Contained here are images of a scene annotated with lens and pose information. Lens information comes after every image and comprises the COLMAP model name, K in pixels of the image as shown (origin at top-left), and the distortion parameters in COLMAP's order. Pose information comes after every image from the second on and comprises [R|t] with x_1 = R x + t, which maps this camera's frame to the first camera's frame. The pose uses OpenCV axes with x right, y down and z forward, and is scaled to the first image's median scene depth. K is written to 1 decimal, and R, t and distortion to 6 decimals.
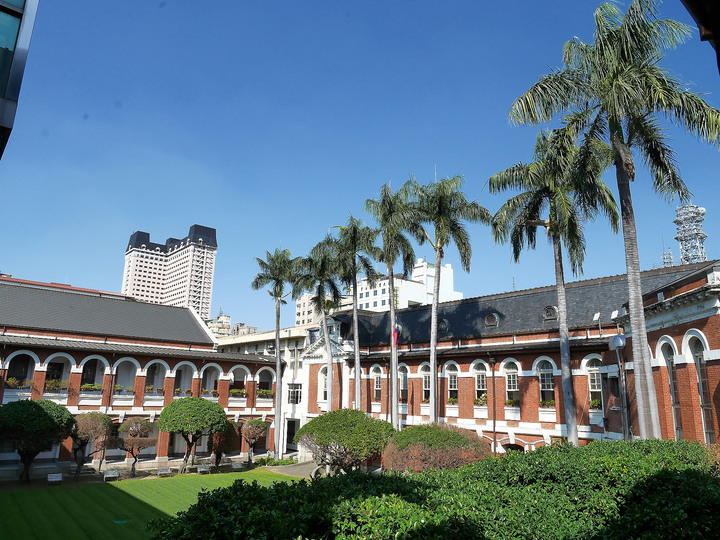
lens RADIAL K [[513.3, 0, 359.2], [0, 513.3, 269.9], [0, 0, 1]] dist [-0.043835, 0.020528]
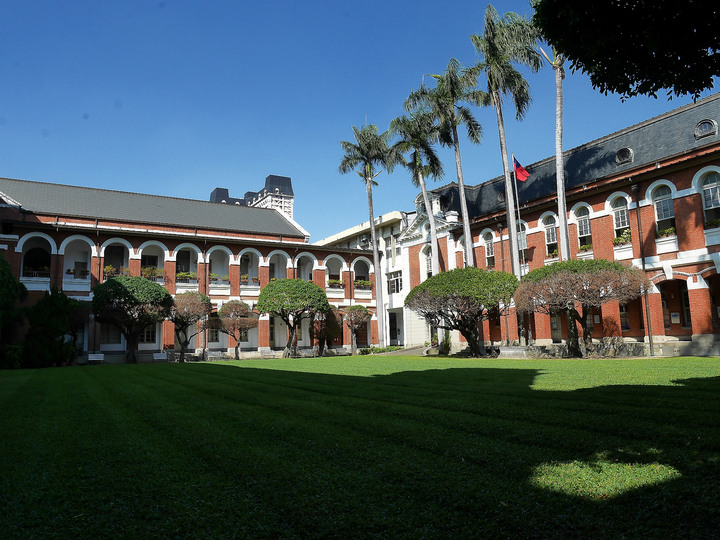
lens RADIAL K [[513.3, 0, 360.8], [0, 513.3, 268.6], [0, 0, 1]] dist [-0.043835, 0.020528]
pose [[0.986349, -0.072122, -0.148032, -0.051784], [0.084665, 0.993173, 0.080248, 0.152890], [0.141233, -0.091686, 0.985721, 0.082365]]
